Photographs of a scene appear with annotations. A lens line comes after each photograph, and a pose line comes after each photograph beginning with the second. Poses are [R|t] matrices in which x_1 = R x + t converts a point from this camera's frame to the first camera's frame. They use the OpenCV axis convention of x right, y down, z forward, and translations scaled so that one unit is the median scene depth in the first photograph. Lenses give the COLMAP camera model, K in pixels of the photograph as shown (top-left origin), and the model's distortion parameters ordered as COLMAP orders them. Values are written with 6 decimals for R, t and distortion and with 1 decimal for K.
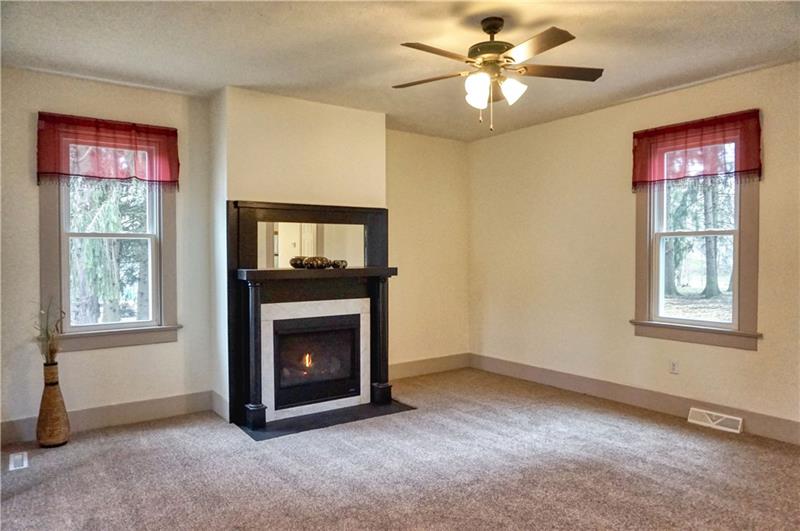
lens RADIAL K [[539.4, 0, 408.4], [0, 539.4, 267.8], [0, 0, 1]] dist [-0.040652, 0.016425]
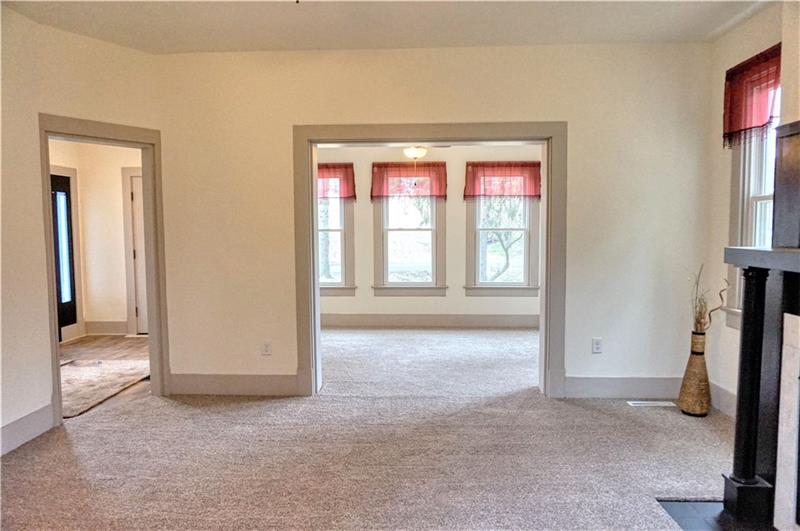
lens RADIAL K [[539.4, 0, 401.7], [0, 539.4, 262.8], [0, 0, 1]] dist [-0.040652, 0.016425]
pose [[-0.624070, 0.058520, -0.779174, 0.370698], [-0.014261, 0.996172, 0.086239, -0.022304], [0.781238, 0.064931, -0.620847, 0.995700]]
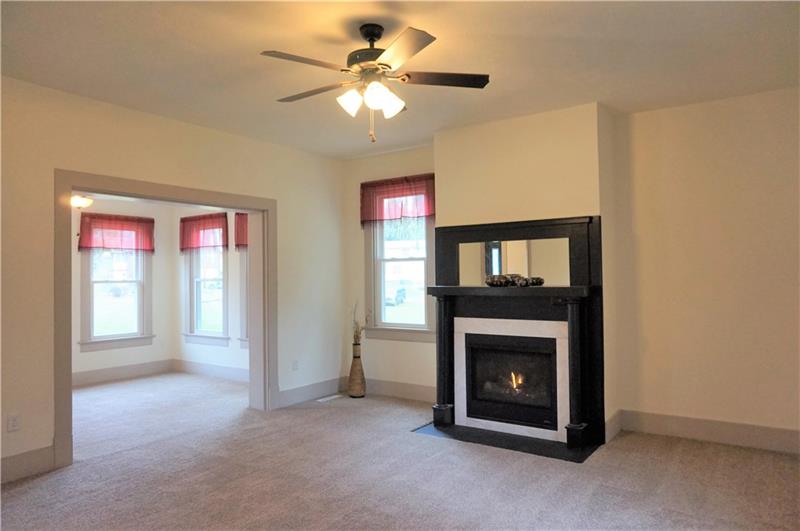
lens RADIAL K [[539.4, 0, 400.5], [0, 539.4, 264.4], [0, 0, 1]] dist [-0.040652, 0.016425]
pose [[0.330627, -0.019992, -0.943550, 0.728341], [-0.015954, 0.999514, -0.026768, -0.009817], [0.943627, 0.023903, 0.330147, 0.505243]]
